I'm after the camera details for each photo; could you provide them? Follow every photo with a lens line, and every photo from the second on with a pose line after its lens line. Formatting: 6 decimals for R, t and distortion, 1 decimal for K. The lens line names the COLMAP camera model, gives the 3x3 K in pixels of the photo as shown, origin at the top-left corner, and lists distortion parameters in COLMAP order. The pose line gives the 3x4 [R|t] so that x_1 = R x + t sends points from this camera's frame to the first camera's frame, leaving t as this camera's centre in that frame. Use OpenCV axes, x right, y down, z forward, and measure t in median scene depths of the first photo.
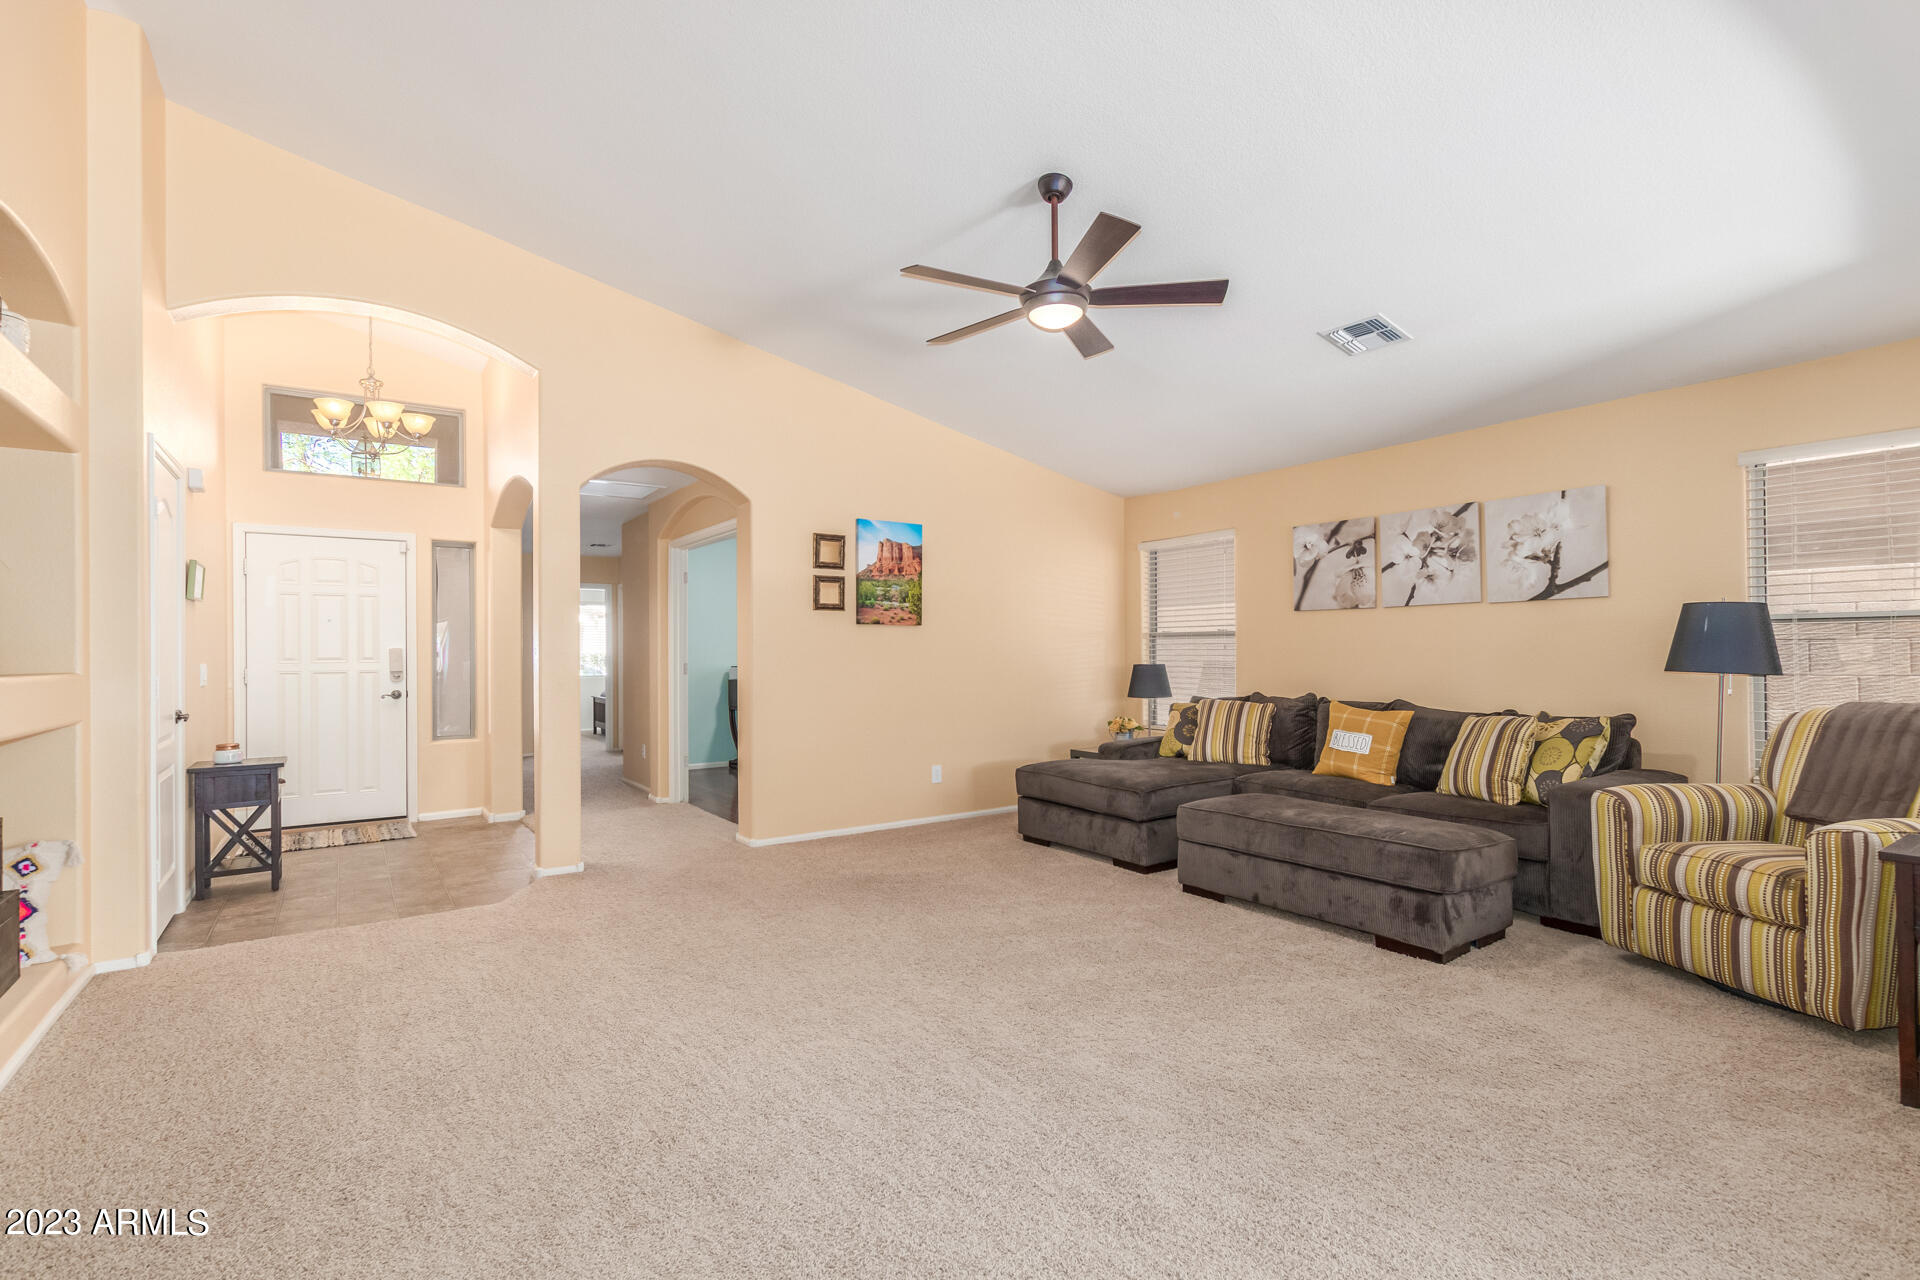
lens RADIAL K [[881.0, 0, 953.7], [0, 881.0, 642.1], [0, 0, 1]] dist [0.005768, 0.000142]
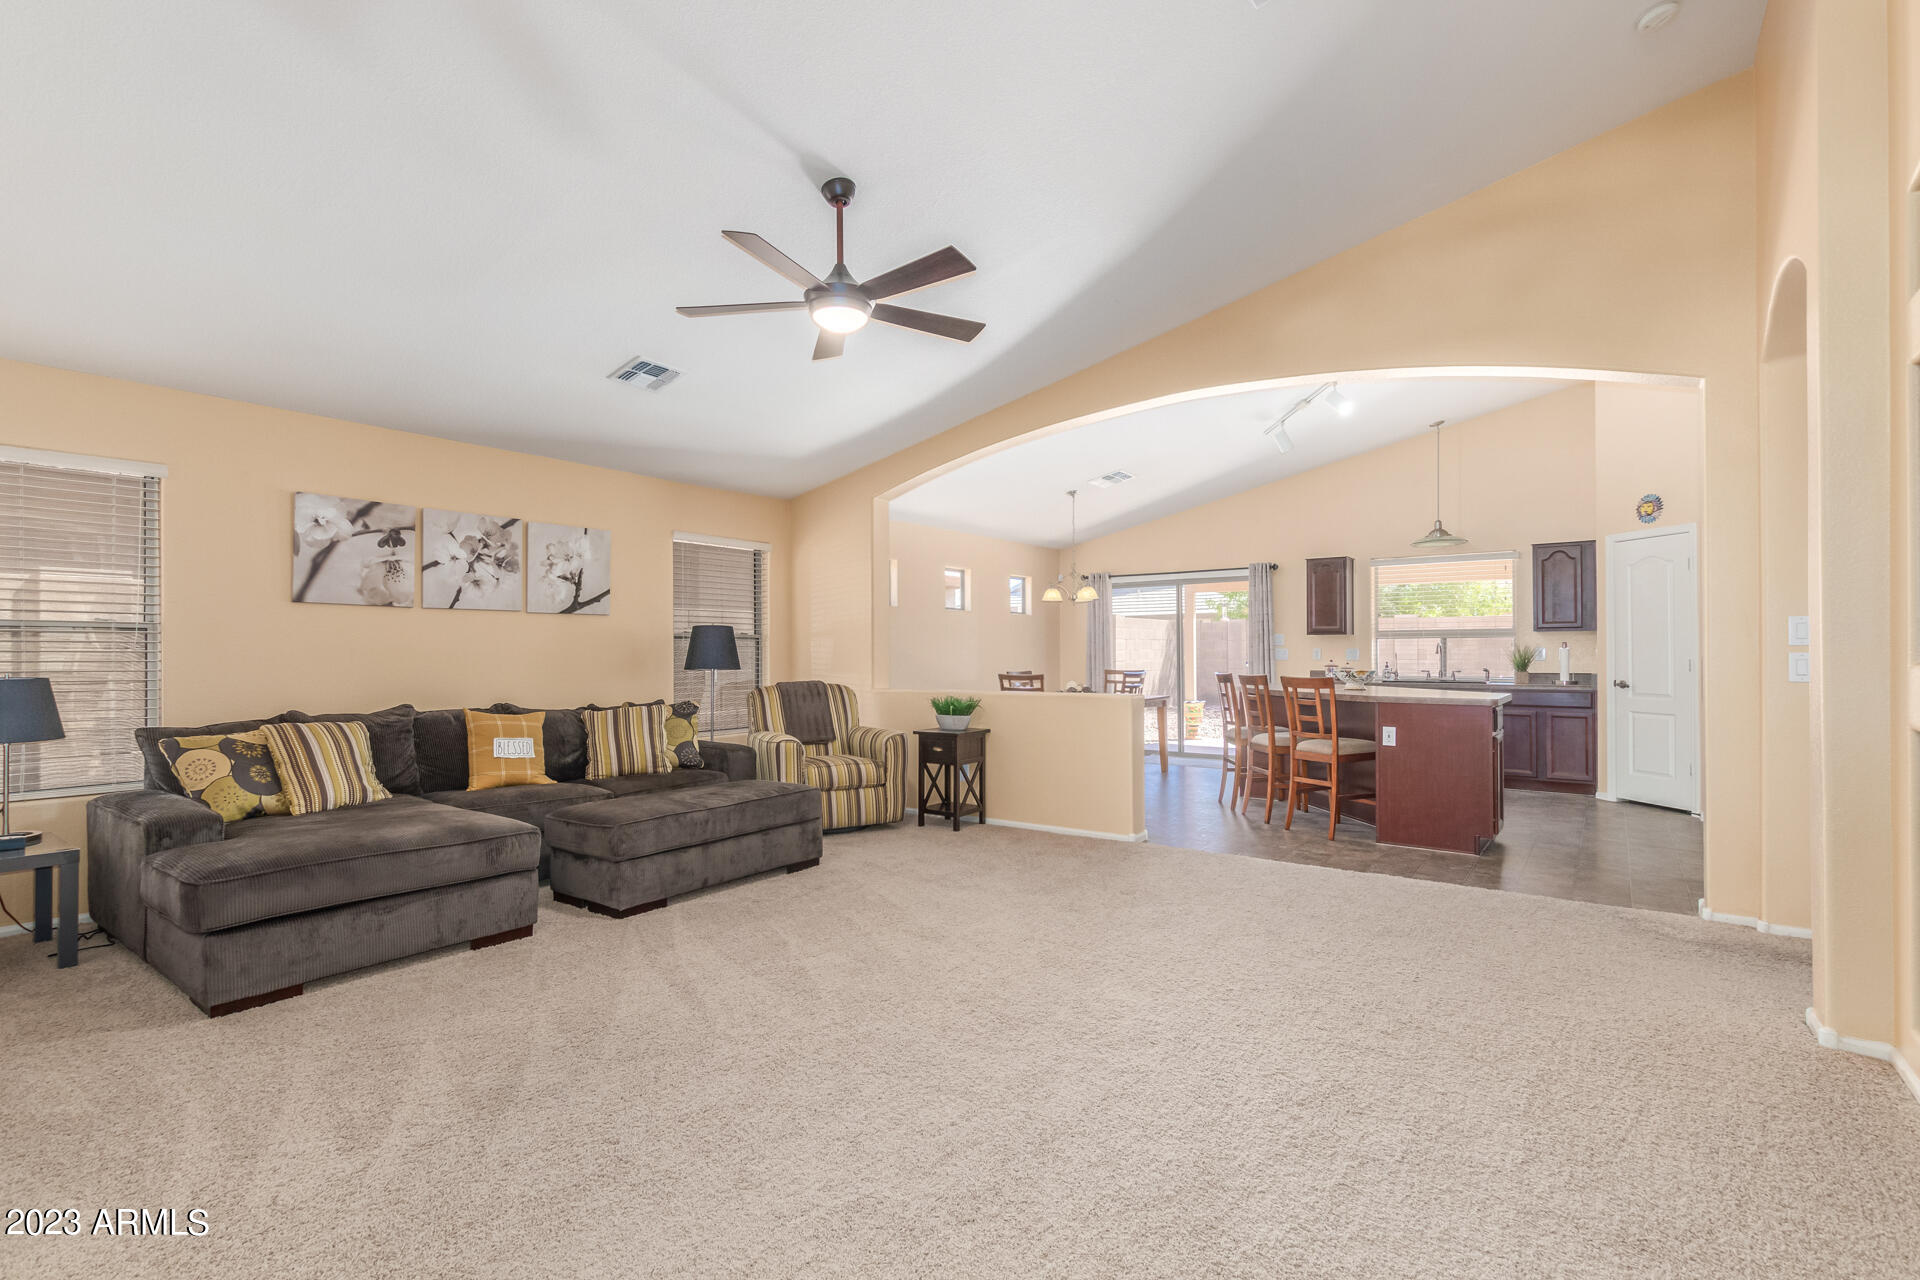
lens RADIAL K [[881.0, 0, 945.8], [0, 881.0, 649.1], [0, 0, 1]] dist [0.005768, 0.000142]
pose [[-0.327056, 0.009793, 0.944954, -0.581687], [-0.010144, 0.999852, -0.013873, 0.011653], [-0.944951, -0.014123, -0.326908, 0.805449]]
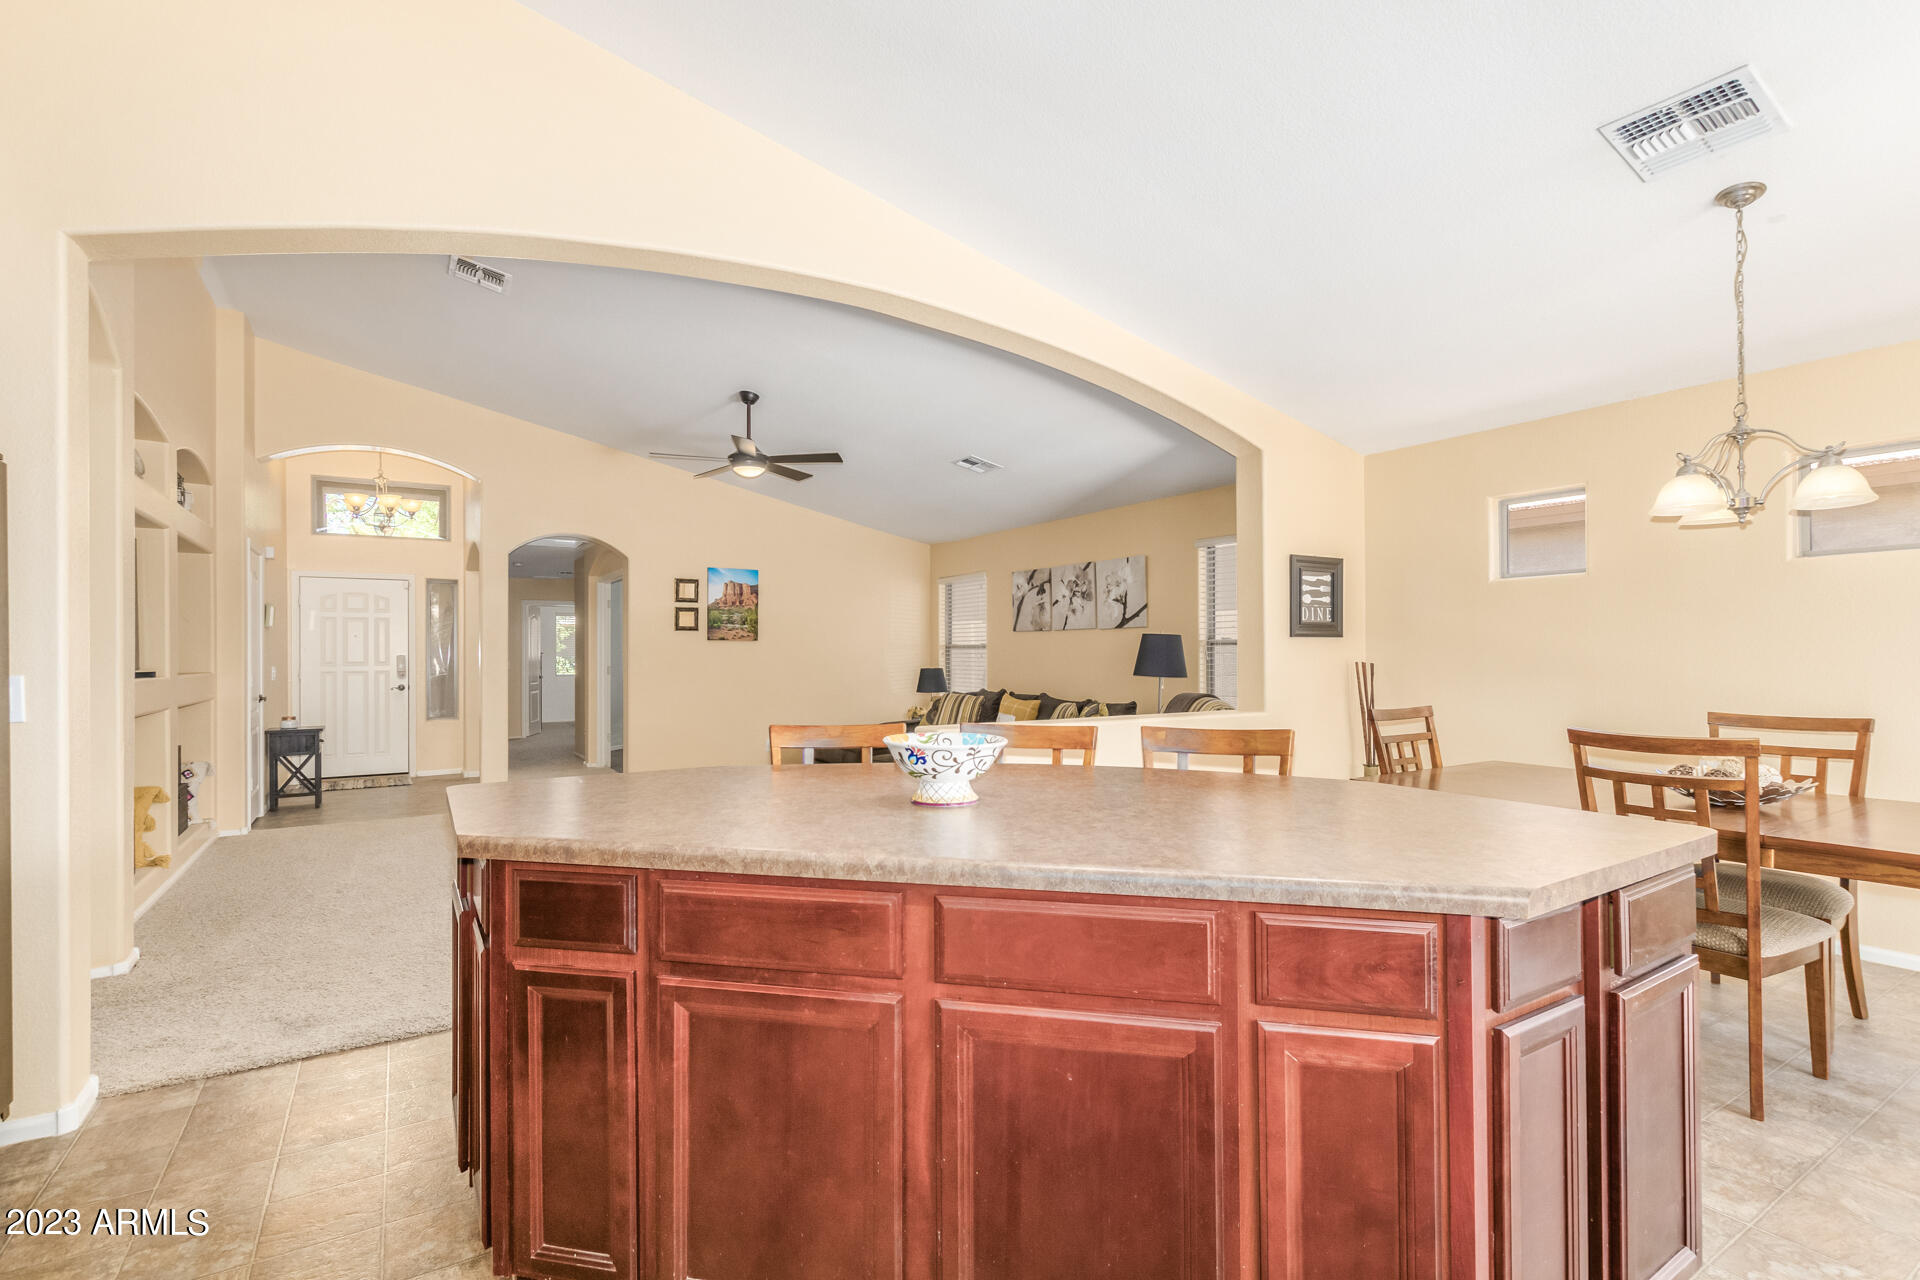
lens RADIAL K [[881.0, 0, 954.5], [0, 881.0, 644.8], [0, 0, 1]] dist [0.005768, 0.000142]
pose [[0.999341, 0.002507, -0.036199, 0.385612], [-0.002422, 0.999994, 0.002374, -0.018517], [0.036204, -0.002285, 0.999342, -0.484730]]
